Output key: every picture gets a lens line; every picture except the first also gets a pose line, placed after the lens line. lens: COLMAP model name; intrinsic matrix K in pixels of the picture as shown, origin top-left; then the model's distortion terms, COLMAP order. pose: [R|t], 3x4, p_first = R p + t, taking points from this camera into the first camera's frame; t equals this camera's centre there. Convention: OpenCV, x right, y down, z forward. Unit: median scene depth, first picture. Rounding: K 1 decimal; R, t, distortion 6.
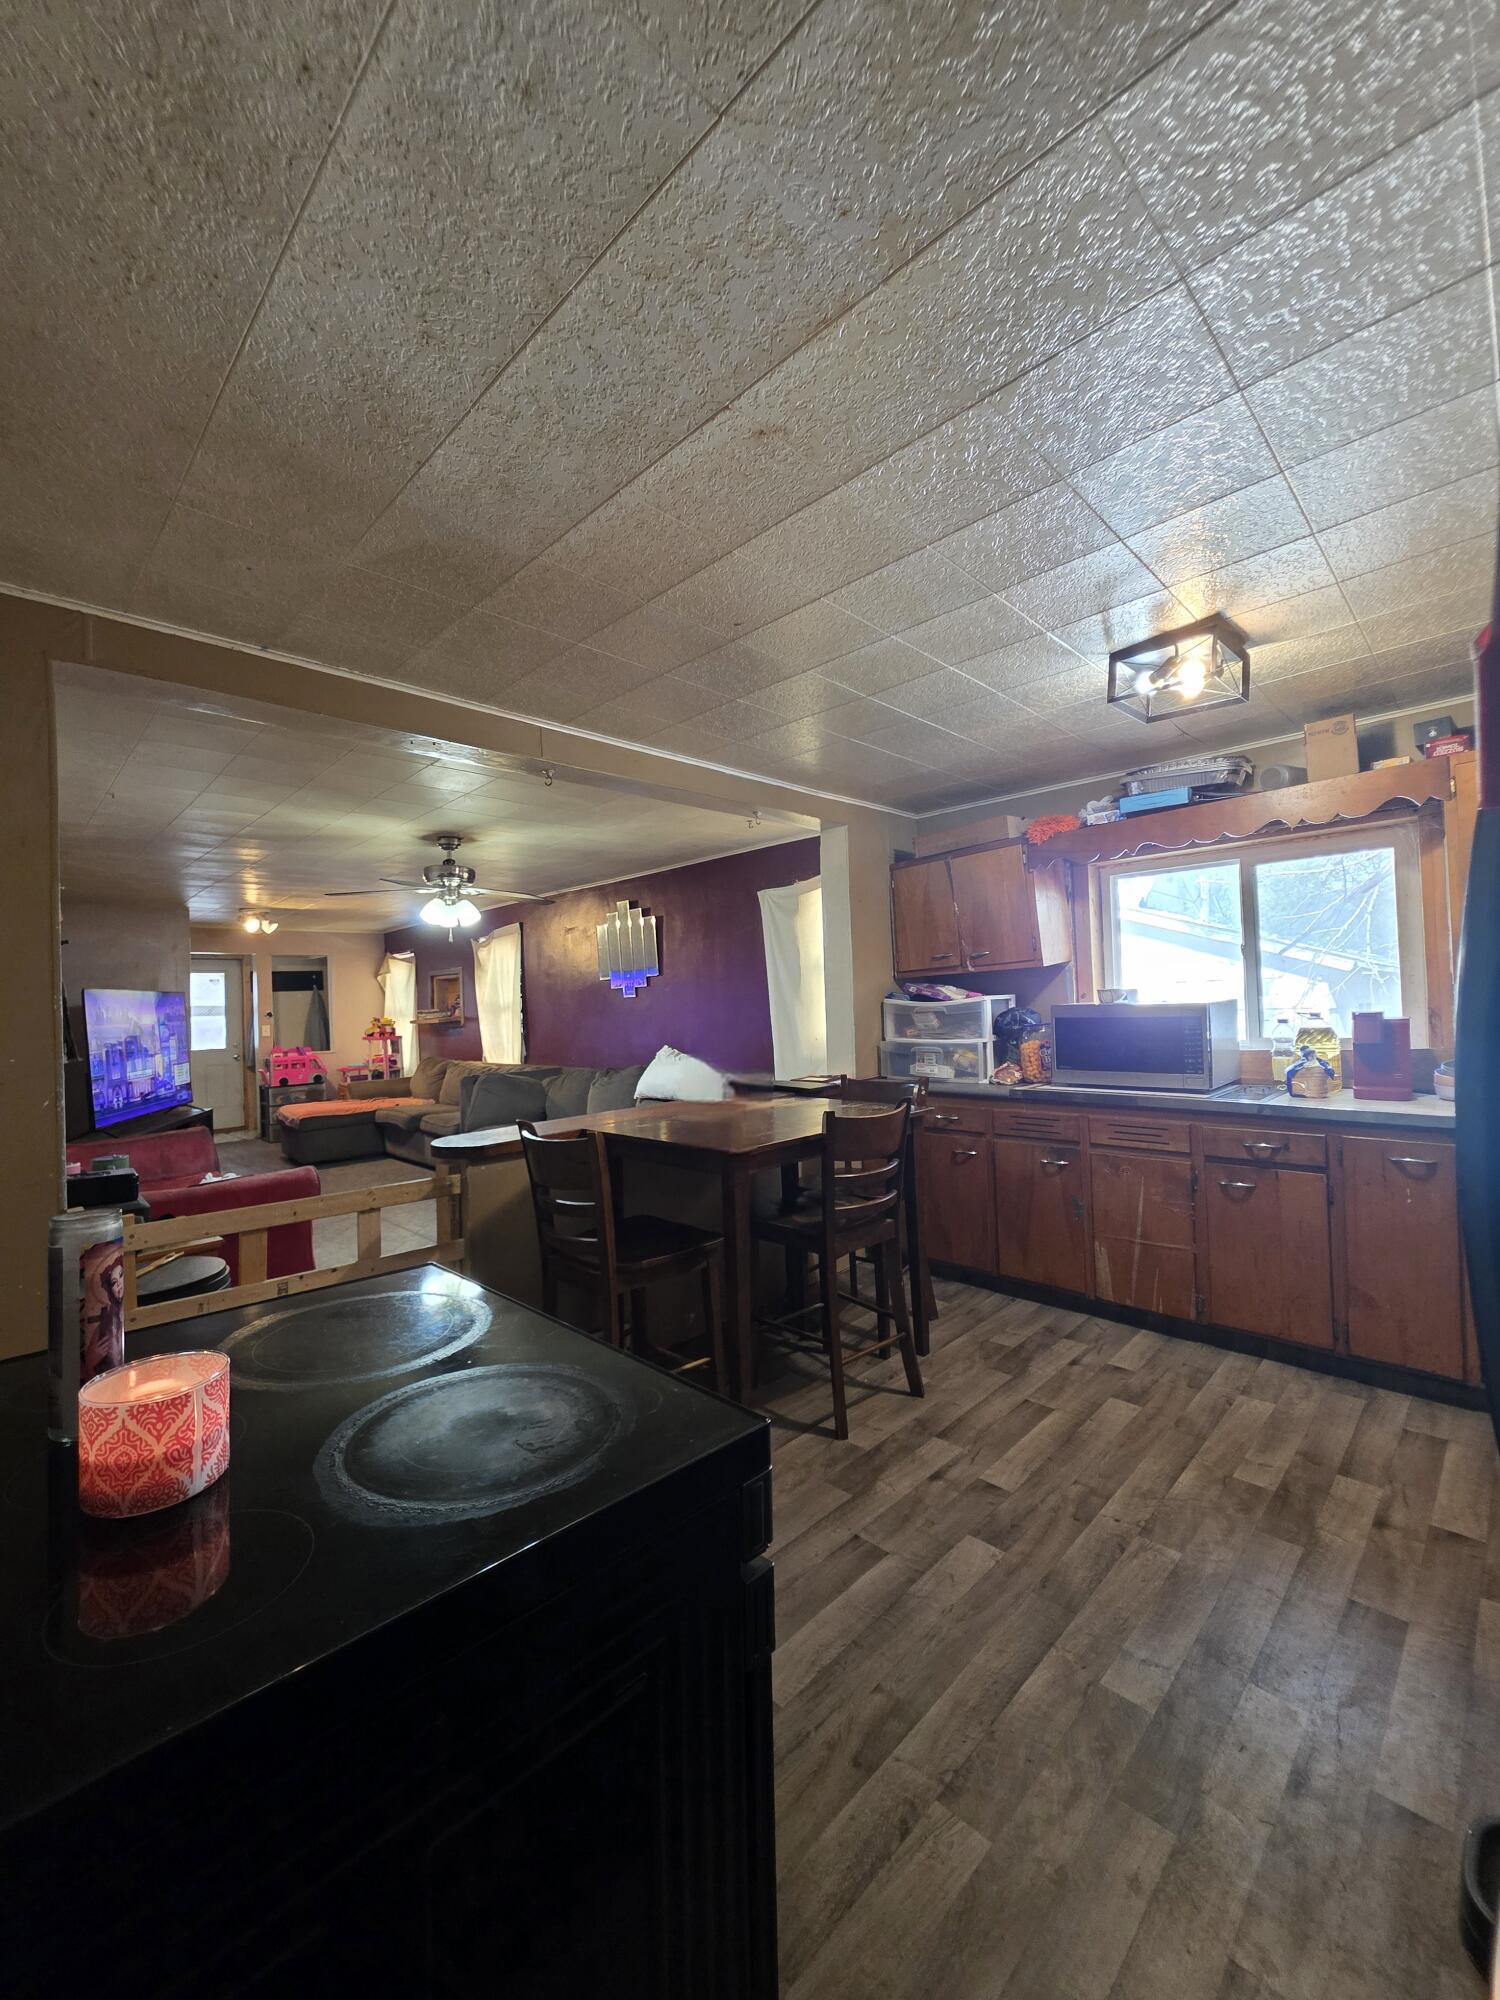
lens RADIAL K [[798.7, 0, 750.0], [0, 798.7, 1000.0], [0, 0, 1]] dist [-0.001347, -0.000321]
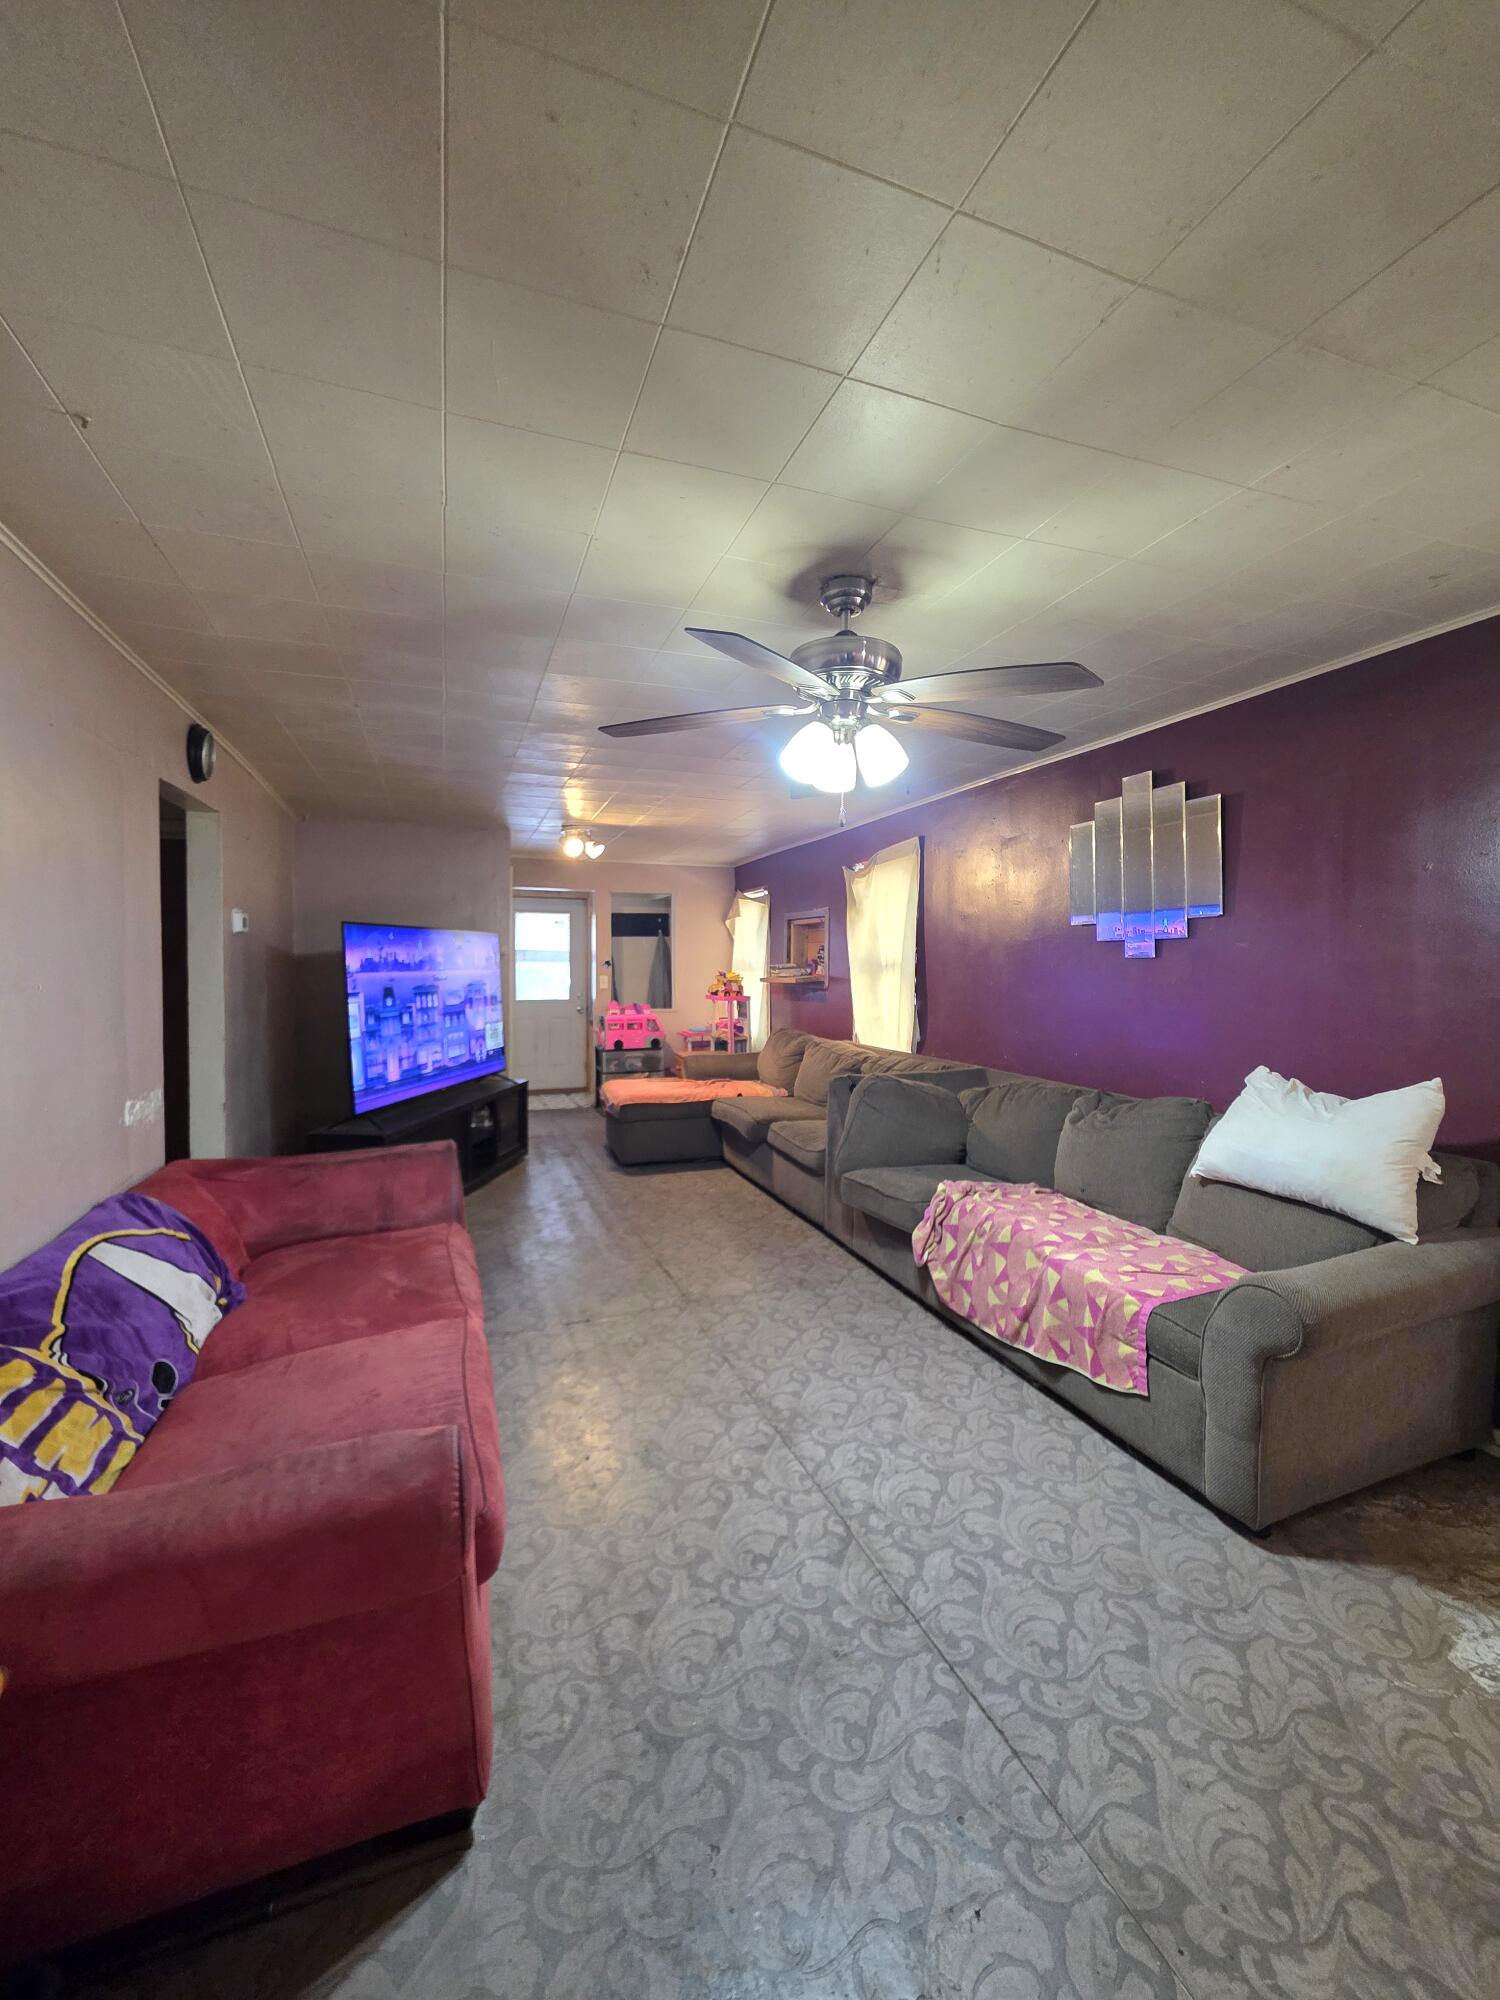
lens RADIAL K [[798.7, 0, 750.0], [0, 798.7, 1000.0], [0, 0, 1]] dist [-0.001347, -0.000321]
pose [[0.912231, 0.053738, -0.406137, -0.131271], [-0.031237, 0.997597, 0.061835, 0.000056], [0.408484, -0.043721, 0.911718, 0.317681]]
